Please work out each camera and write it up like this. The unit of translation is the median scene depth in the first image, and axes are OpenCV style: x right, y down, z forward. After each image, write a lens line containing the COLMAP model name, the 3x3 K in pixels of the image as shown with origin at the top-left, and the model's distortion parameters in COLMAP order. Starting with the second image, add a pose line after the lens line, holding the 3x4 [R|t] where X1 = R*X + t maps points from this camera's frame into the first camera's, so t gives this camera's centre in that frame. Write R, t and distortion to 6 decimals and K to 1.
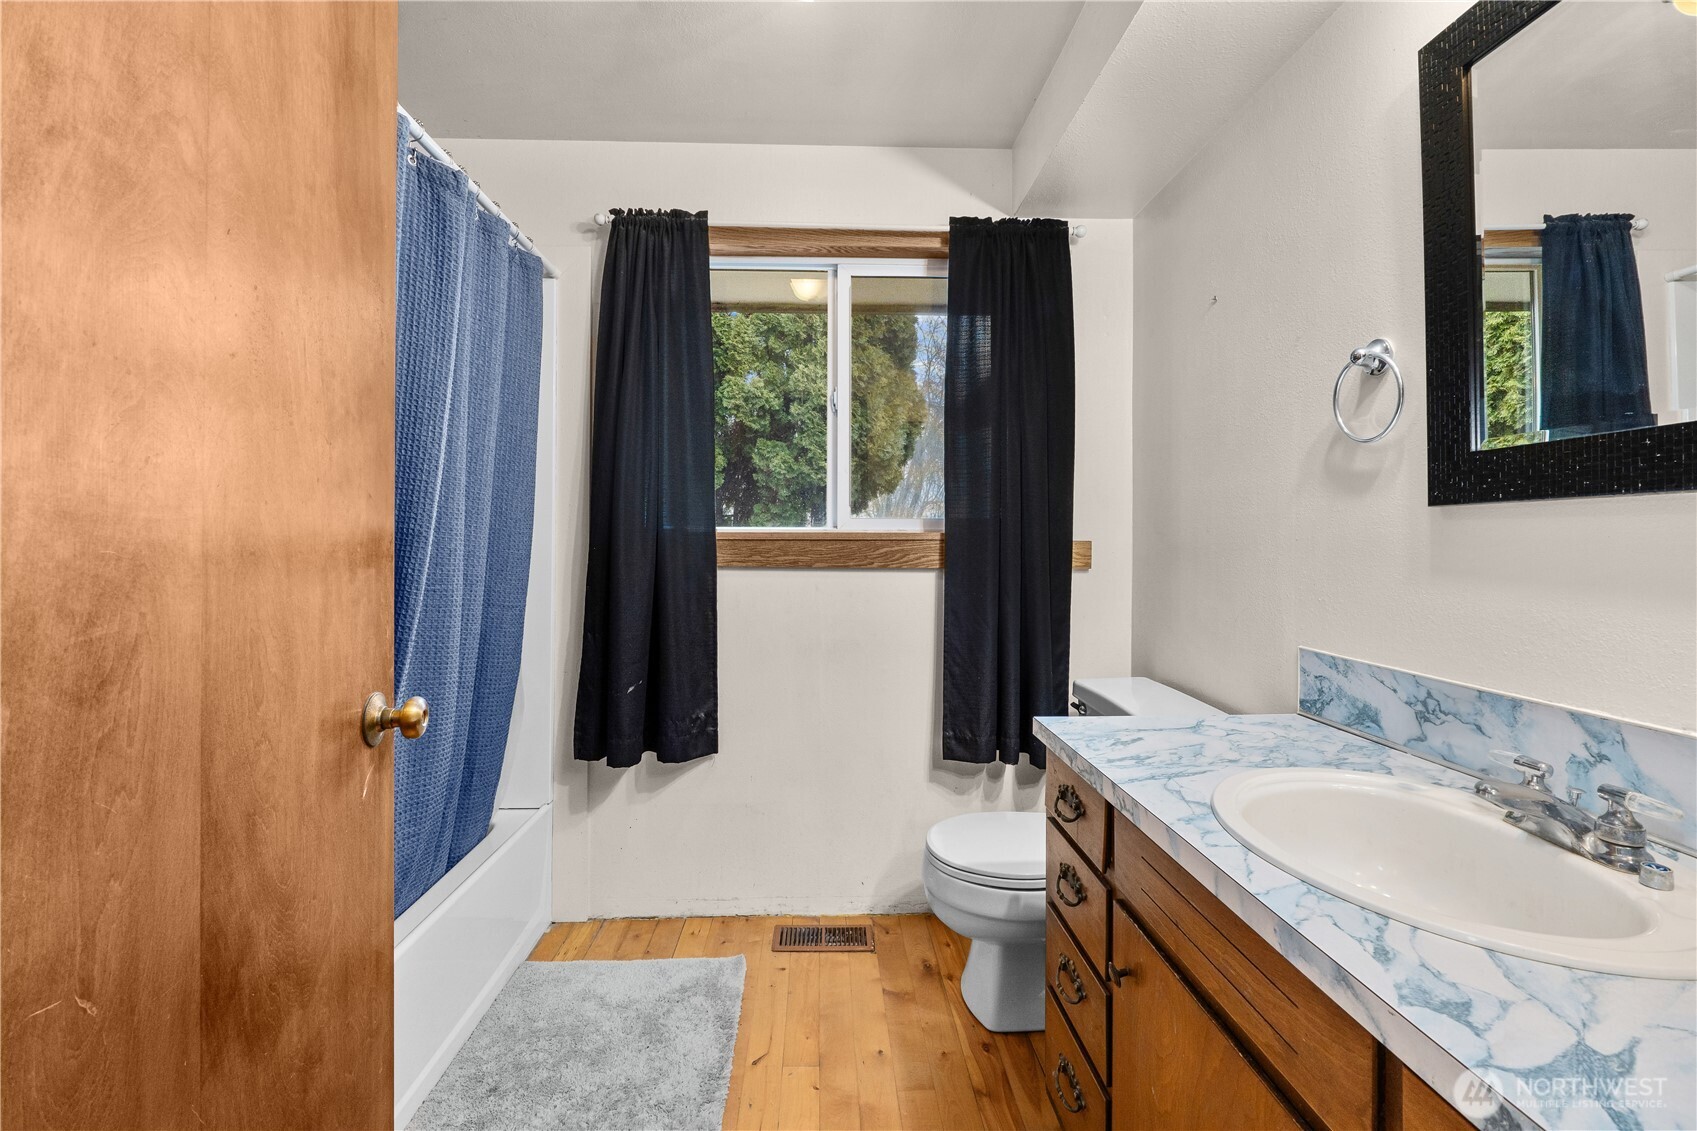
lens RADIAL K [[723.2, 0, 844.0], [0, 723.2, 559.6], [0, 0, 1]] dist [-0.008915, 0.000999]
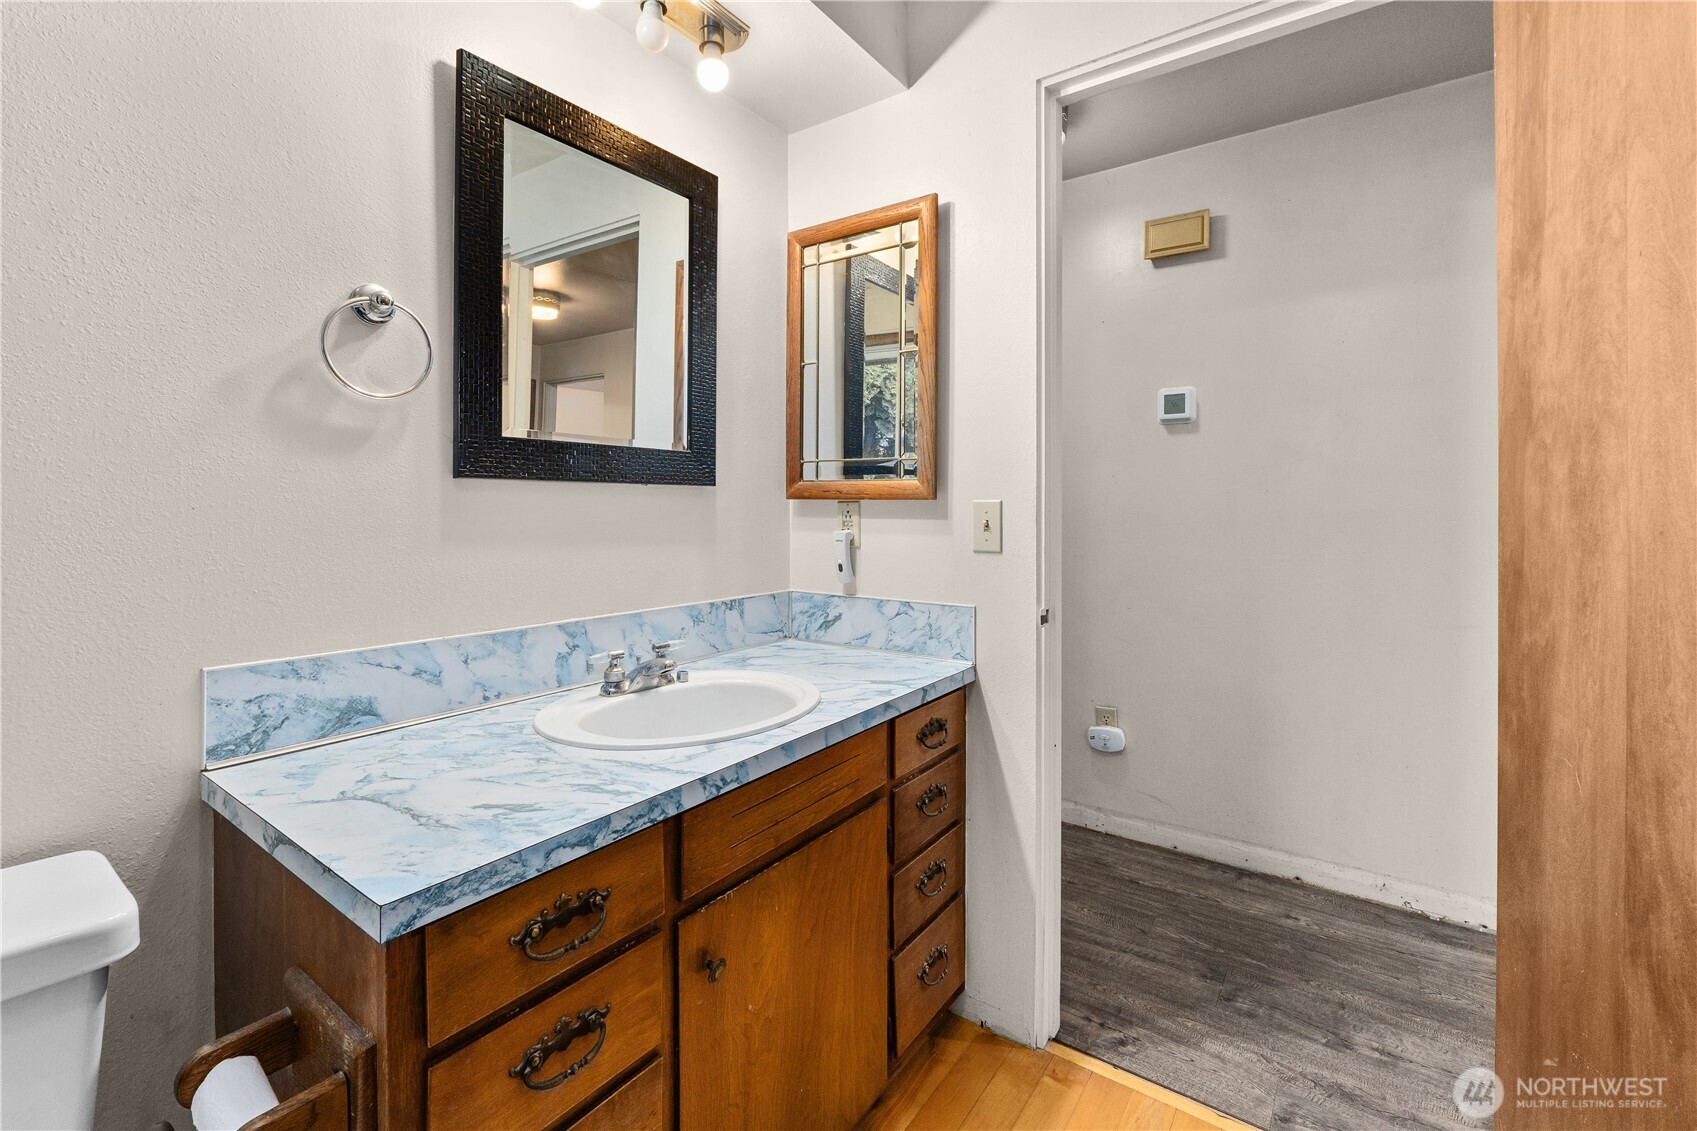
lens RADIAL K [[723.2, 0, 844.3], [0, 723.2, 505.5], [0, 0, 1]] dist [-0.008915, 0.000999]
pose [[-0.792162, -0.003404, 0.610301, -0.272104], [0.010064, 0.999776, 0.018638, -0.042059], [-0.610228, 0.020907, -0.791950, 1.343762]]
